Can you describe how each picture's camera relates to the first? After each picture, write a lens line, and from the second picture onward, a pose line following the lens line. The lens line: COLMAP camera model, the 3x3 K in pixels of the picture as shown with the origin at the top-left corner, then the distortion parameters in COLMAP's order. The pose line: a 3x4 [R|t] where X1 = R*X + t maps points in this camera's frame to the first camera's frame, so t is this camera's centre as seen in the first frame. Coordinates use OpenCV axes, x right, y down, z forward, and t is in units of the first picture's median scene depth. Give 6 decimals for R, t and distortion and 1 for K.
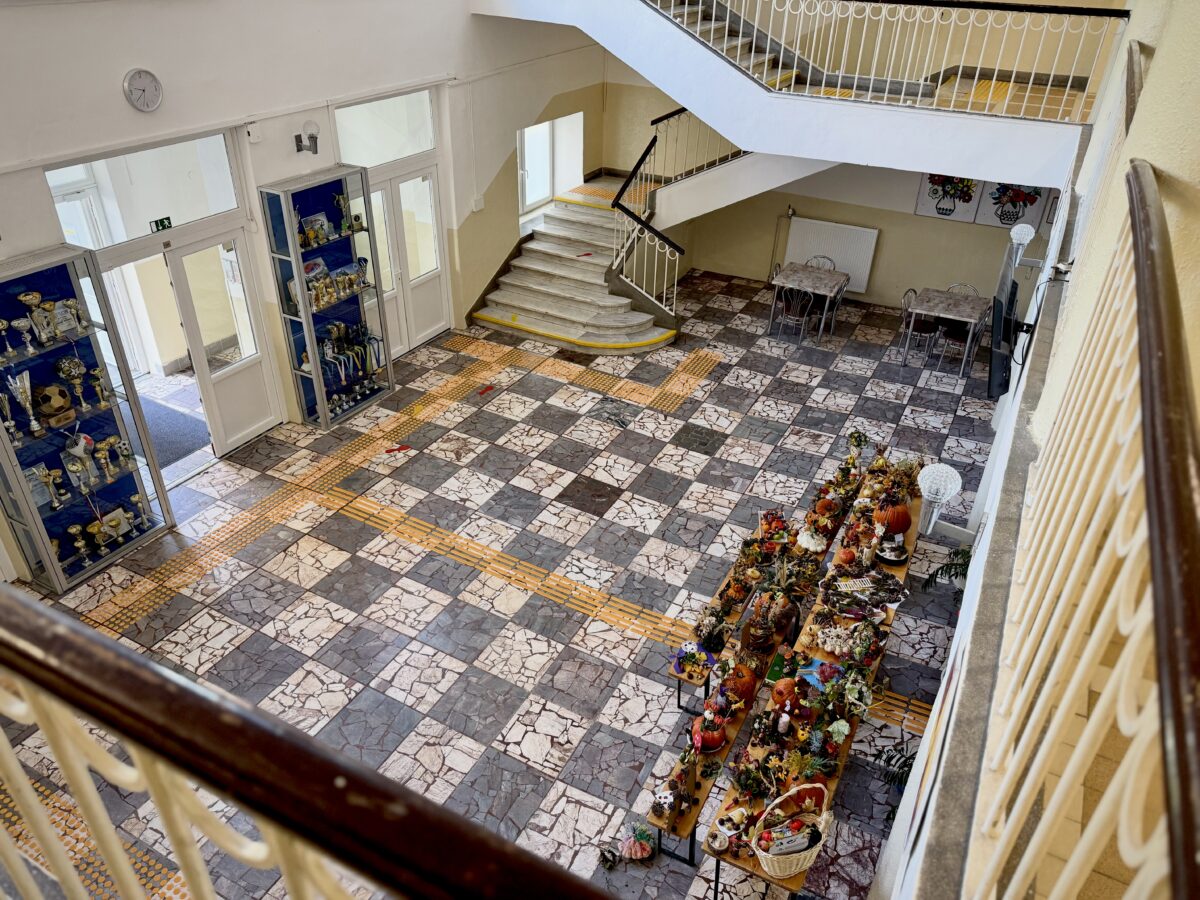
lens RADIAL K [[836.2, 0, 600.0], [0, 836.2, 450.0], [0, 0, 1]] dist [0.001732, 0.001945]
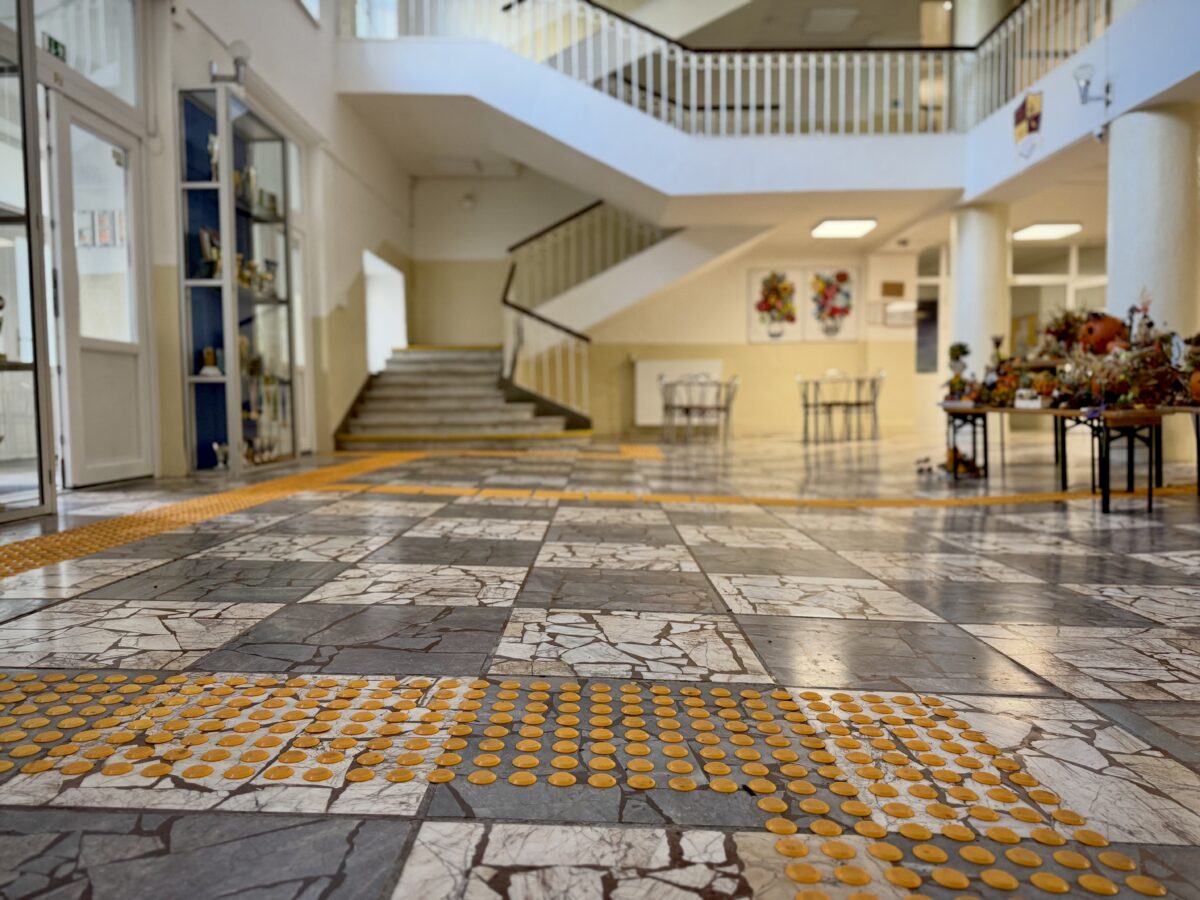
lens RADIAL K [[836.2, 0, 600.0], [0, 836.2, 450.0], [0, 0, 1]] dist [0.001732, 0.001945]
pose [[0.884743, -0.055932, 0.462710, -0.373527], [0.271921, 0.868244, -0.414984, 0.289492], [-0.378534, 0.492974, 0.783382, 0.399476]]
